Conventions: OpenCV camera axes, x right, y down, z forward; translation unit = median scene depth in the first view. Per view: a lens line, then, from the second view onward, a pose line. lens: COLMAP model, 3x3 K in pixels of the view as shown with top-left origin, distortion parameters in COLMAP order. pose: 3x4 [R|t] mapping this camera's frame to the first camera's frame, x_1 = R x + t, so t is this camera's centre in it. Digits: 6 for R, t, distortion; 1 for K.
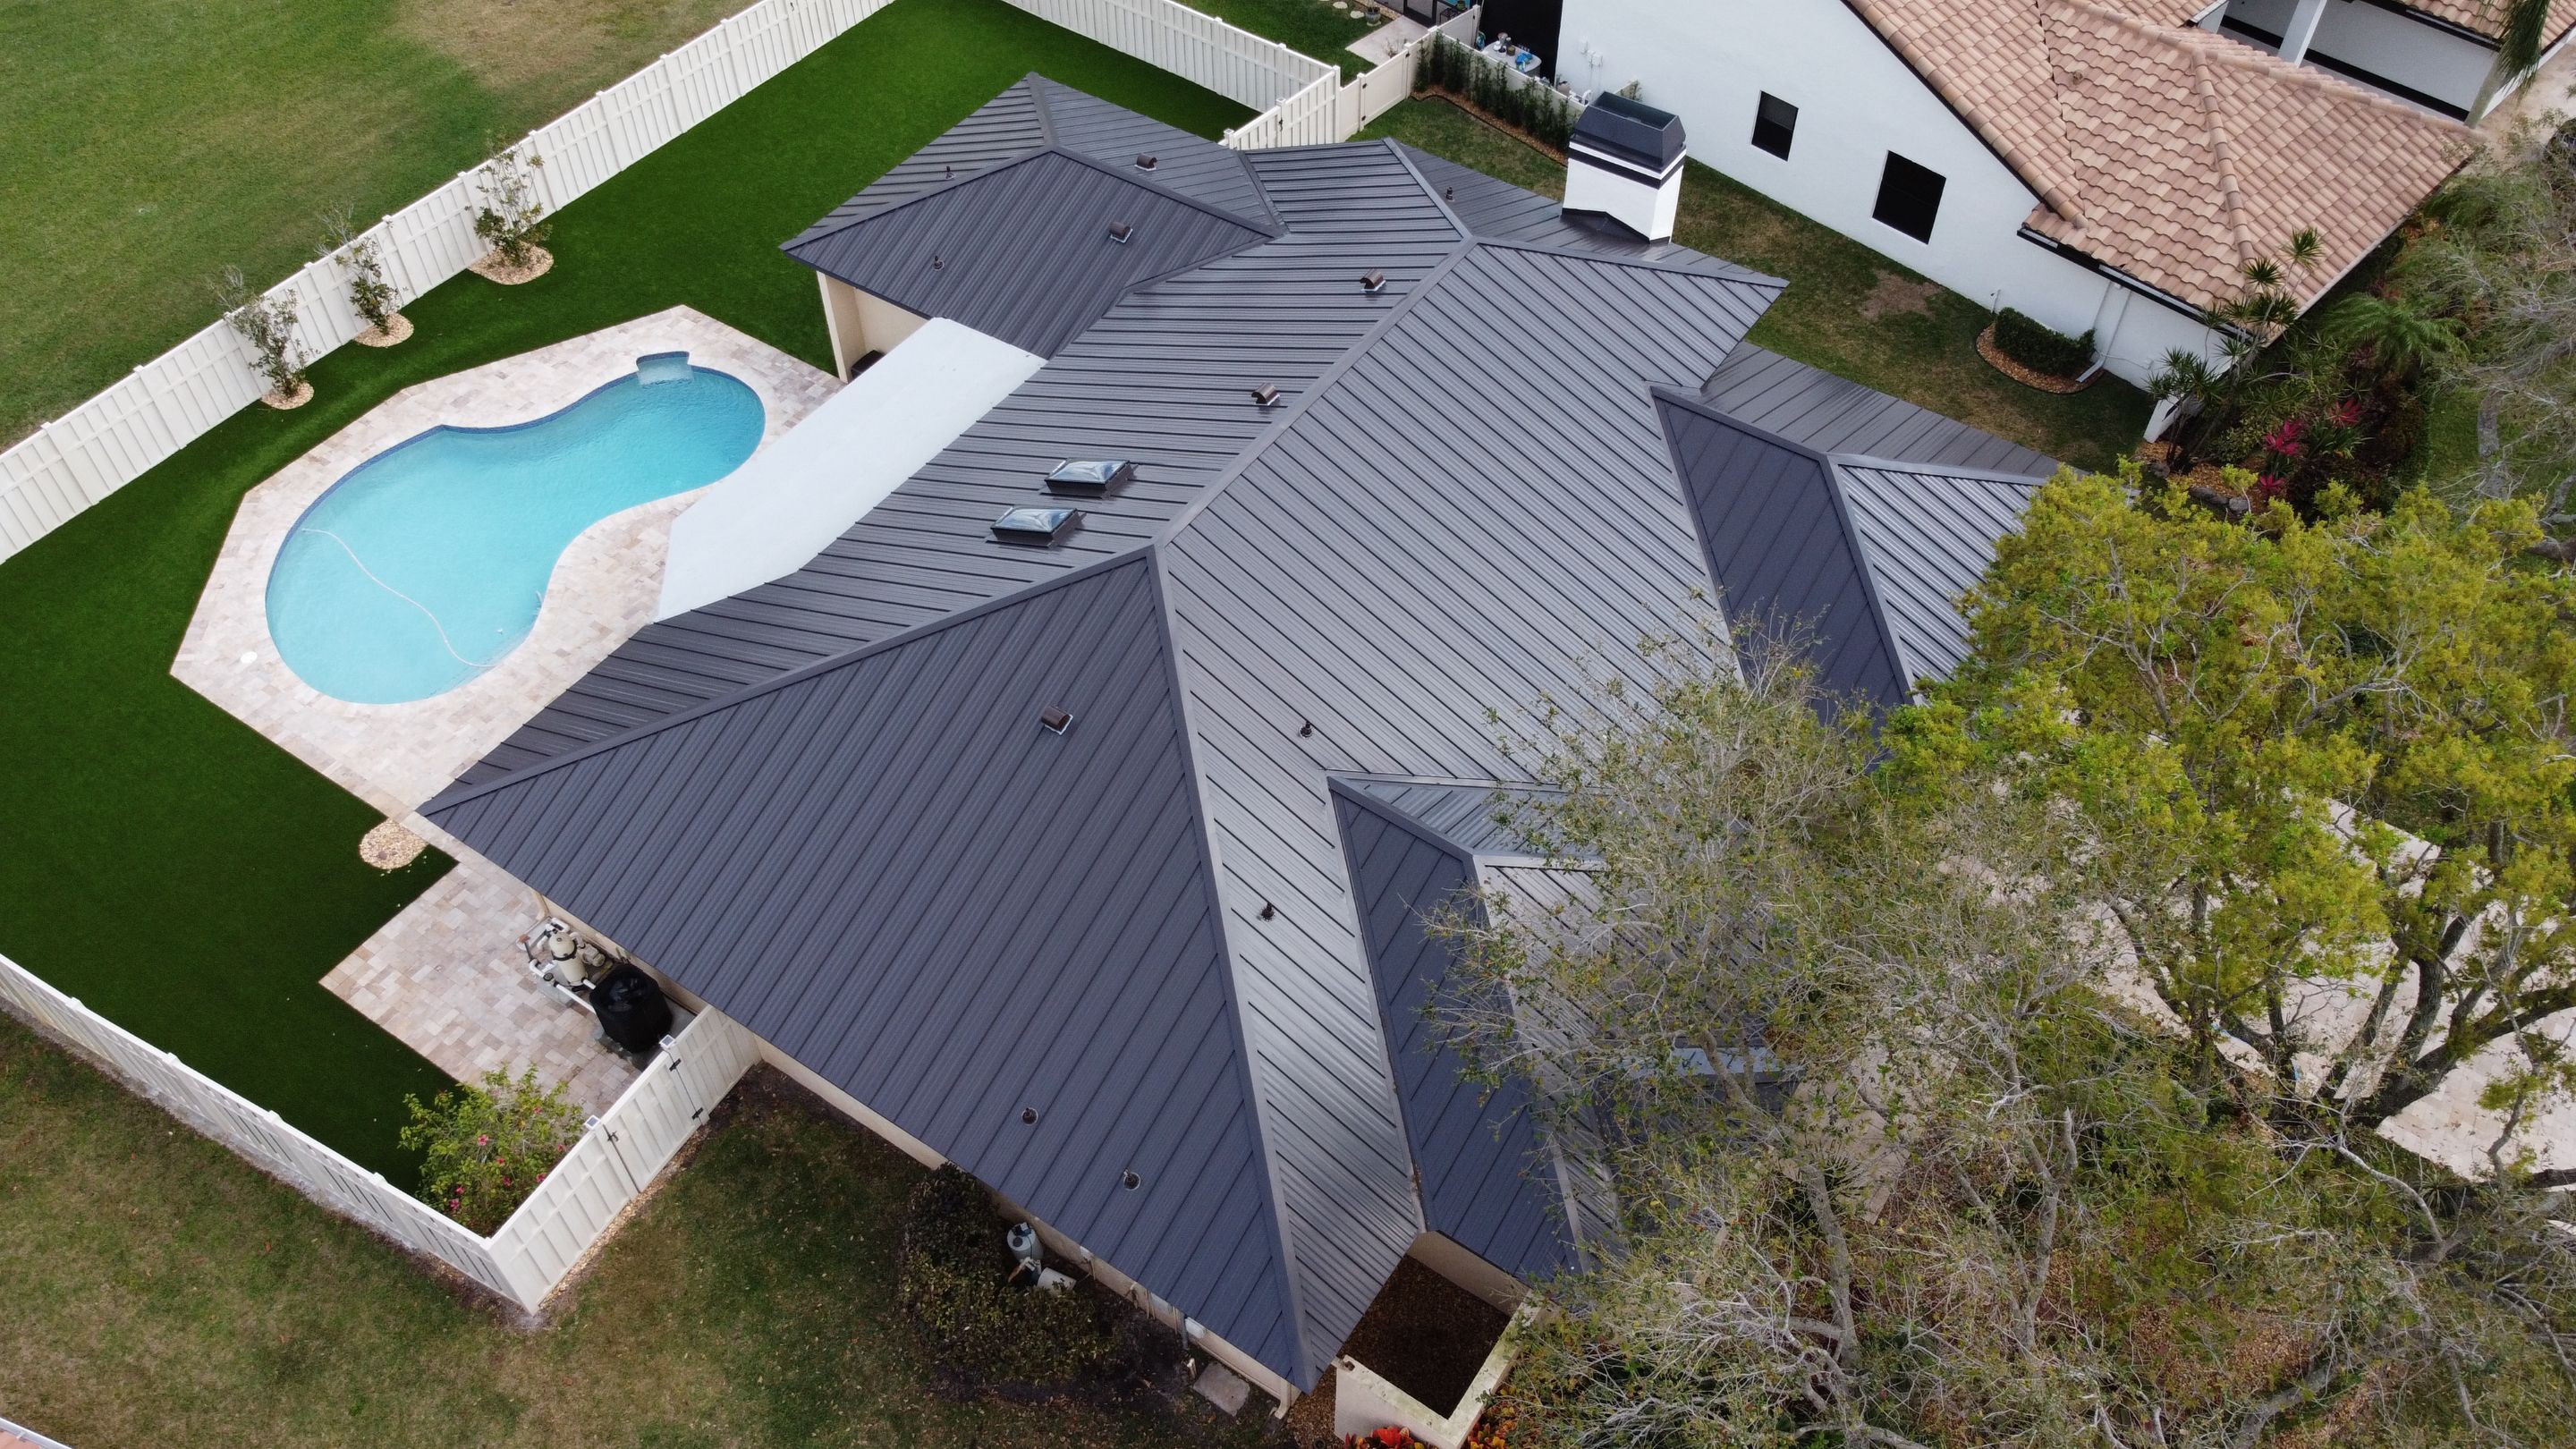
lens RADIAL K [[1951.1, 0, 1283.2], [0, 1951.1, 704.8], [0, 0, 1]] dist [0.004486, -0.004804]
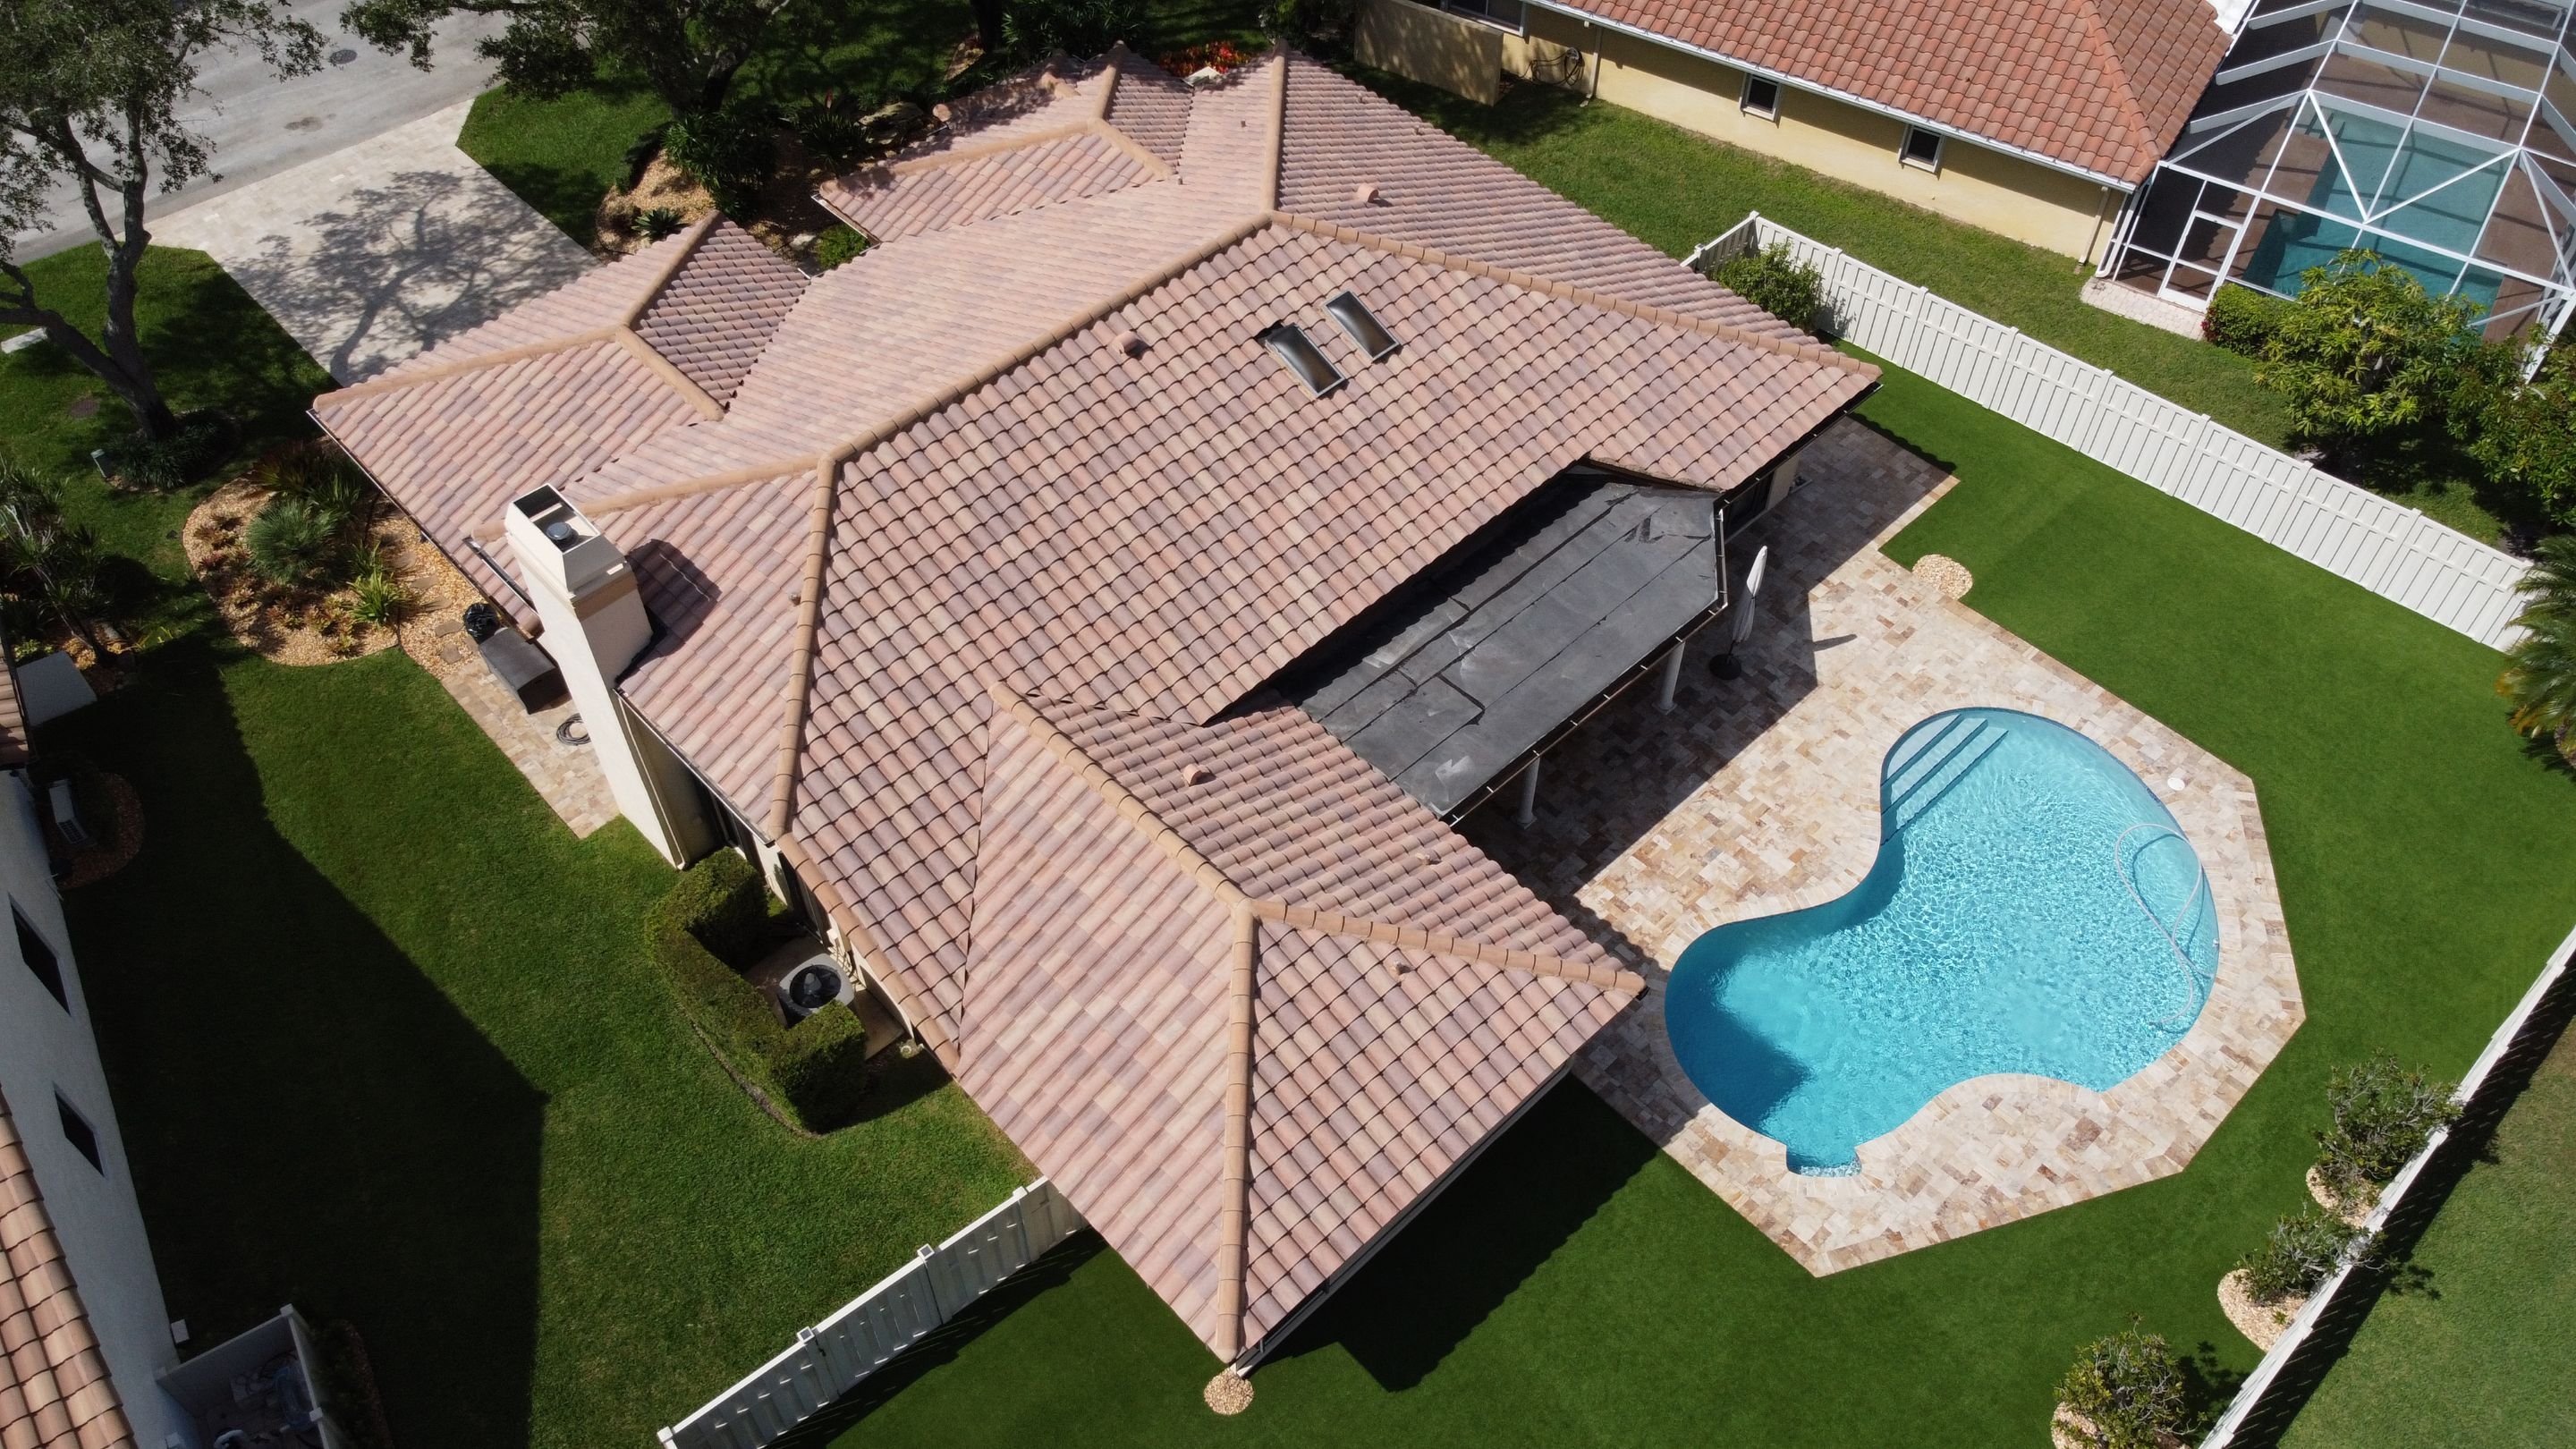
lens RADIAL K [[1951.1, 0, 1283.2], [0, 1951.1, 704.8], [0, 0, 1]] dist [0.004486, -0.004804]
pose [[-0.976580, -0.162055, 0.141523, -0.219007], [0.160330, -0.109501, 0.980971, -0.959364], [-0.143475, 0.980687, 0.132919, 0.843266]]
